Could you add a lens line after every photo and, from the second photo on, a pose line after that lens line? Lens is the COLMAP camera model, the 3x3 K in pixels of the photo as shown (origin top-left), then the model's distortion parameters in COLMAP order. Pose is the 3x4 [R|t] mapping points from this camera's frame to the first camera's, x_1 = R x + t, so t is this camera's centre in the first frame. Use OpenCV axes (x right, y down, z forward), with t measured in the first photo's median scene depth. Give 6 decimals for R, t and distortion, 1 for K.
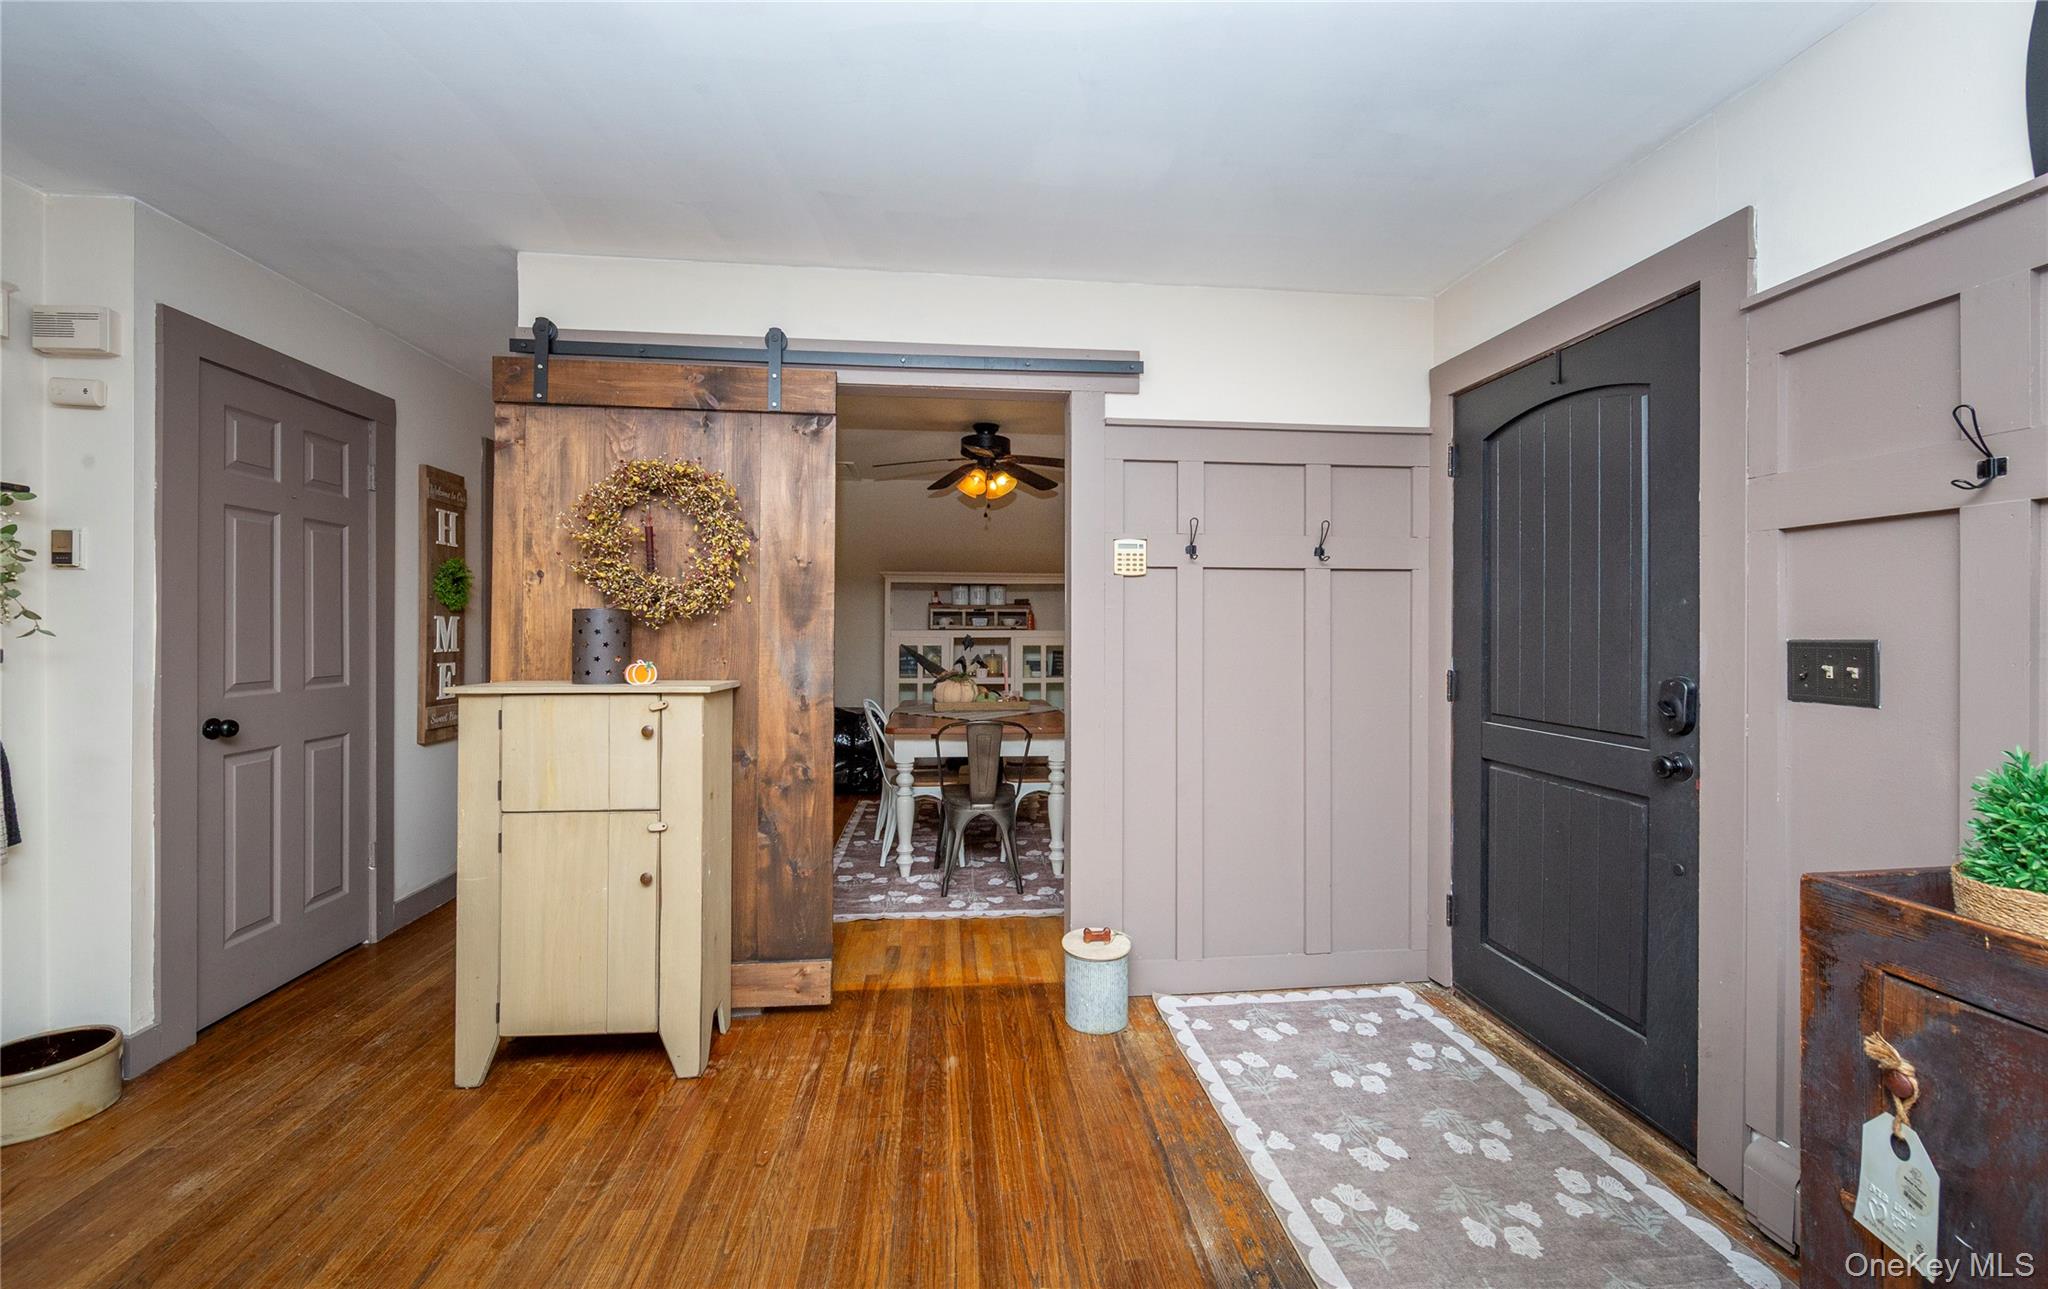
lens RADIAL K [[802.6, 0, 1046.3], [0, 802.6, 627.3], [0, 0, 1]] dist [-0.005730, -0.000777]
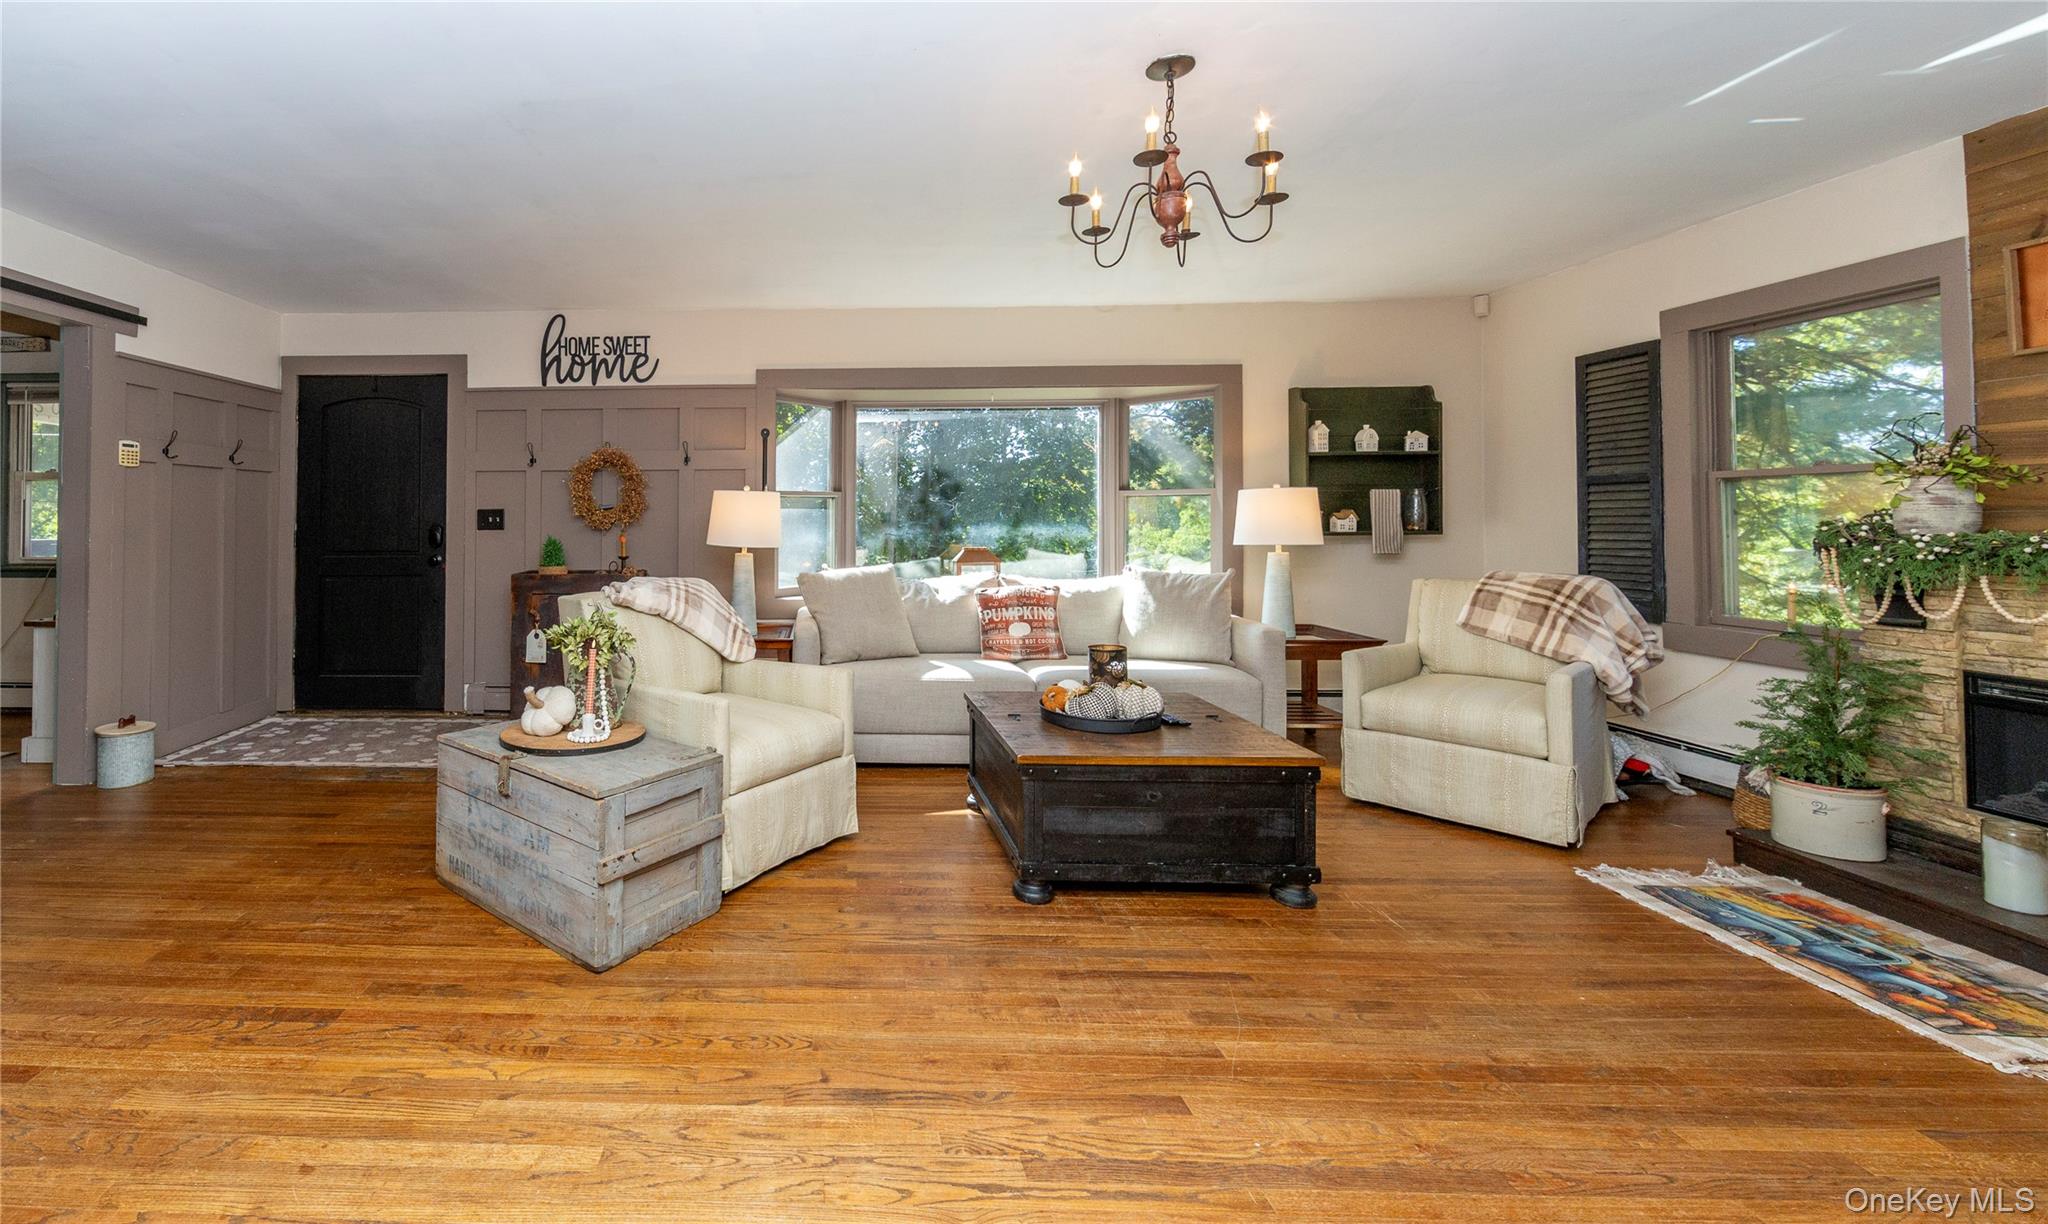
lens RADIAL K [[840.6, 0, 797.1], [0, 840.6, 493.8], [0, 0, 1]] dist [-0.001761, -0.001026]
pose [[0.139583, 0.025797, 0.989874, -1.449439], [0.006744, 0.999613, -0.027002, 0.037730], [-0.990187, 0.010445, 0.139355, -0.433029]]
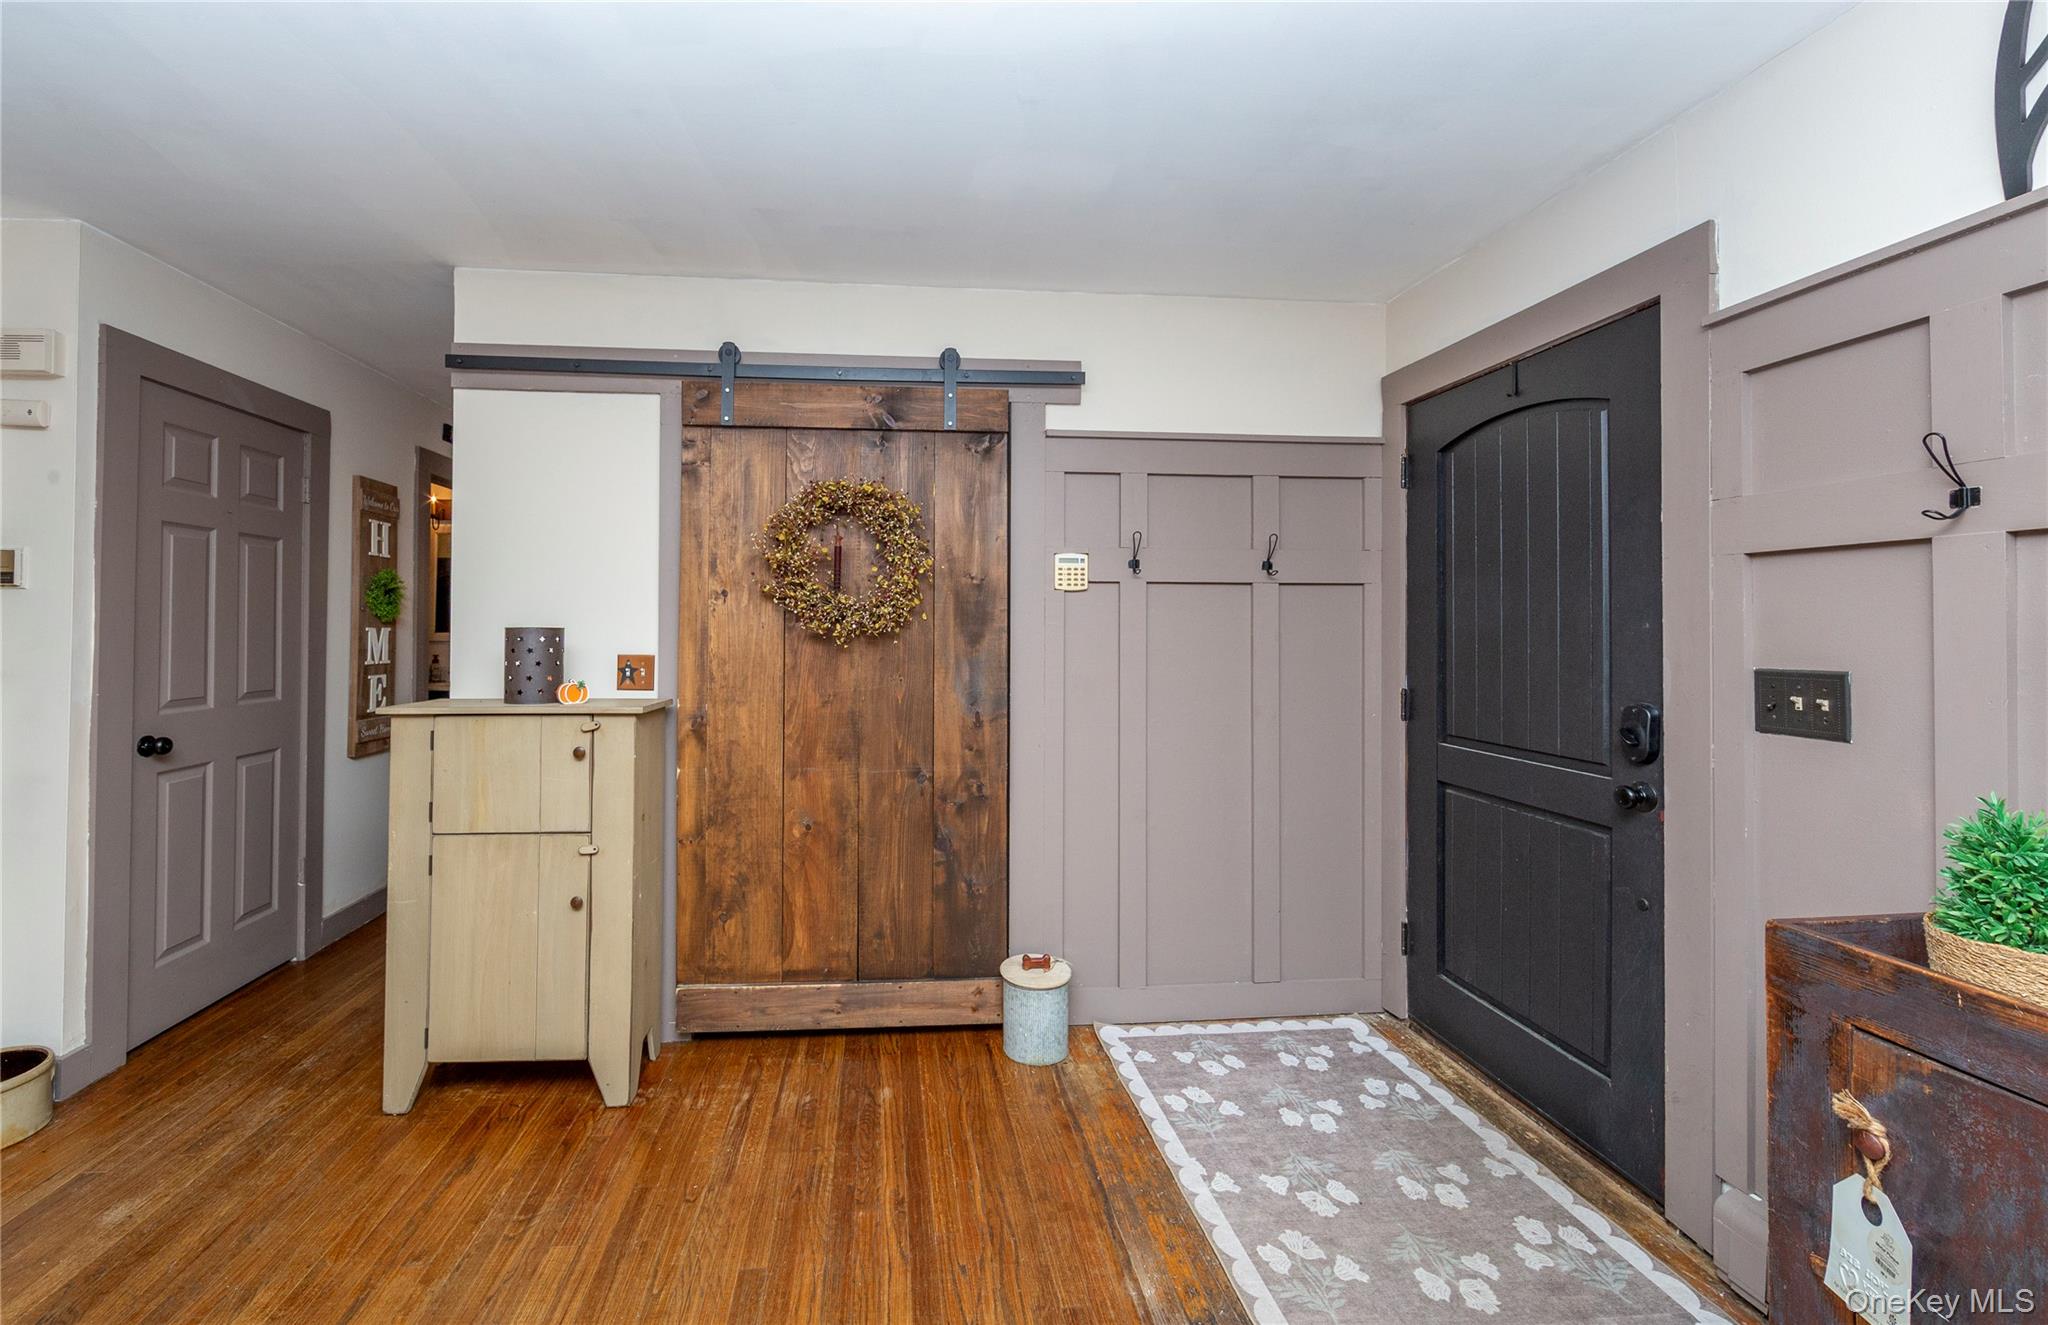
lens RADIAL K [[830.3, 0, 969.4], [0, 830.3, 616.7], [0, 0, 1]] dist [-0.006297, -0.000833]
pose [[0.999765, 0.001635, -0.021627, 0.003900], [-0.001920, 0.999911, -0.013165, -0.023626], [0.021603, 0.013204, 0.999679, -0.010566]]
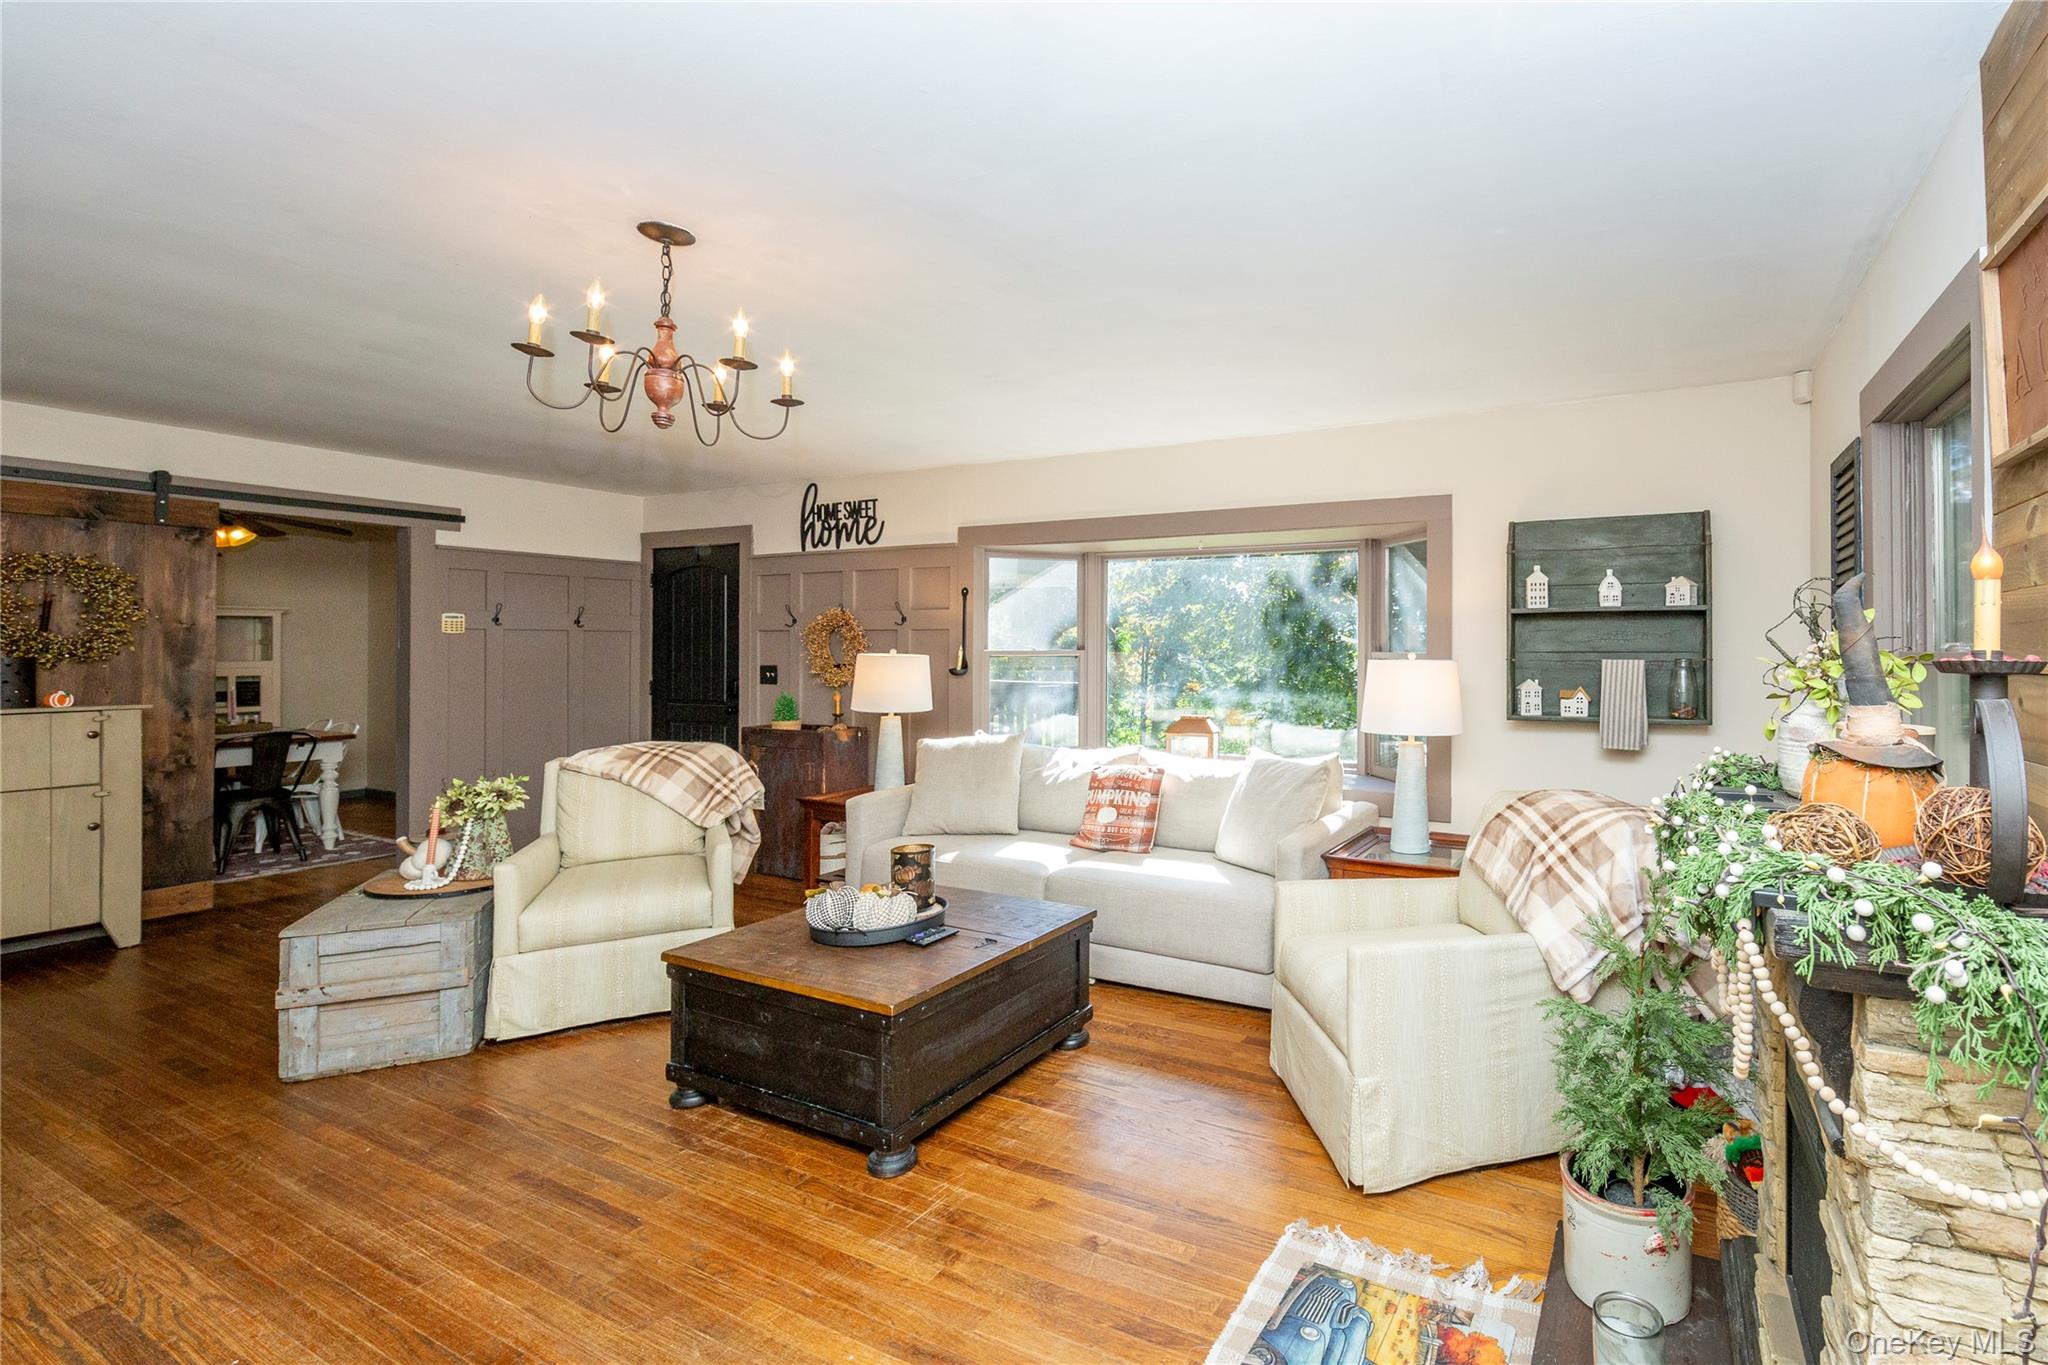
lens RADIAL K [[905.1, 0, 1275.8], [0, 905.1, 643.1], [0, 0, 1]] dist [-0.003283, -0.000026]
pose [[0.511287, 0.001962, 0.859408, -0.846335], [-0.000832, 0.999998, -0.001788, -0.051092], [-0.859409, 0.000199, 0.511288, -1.972597]]
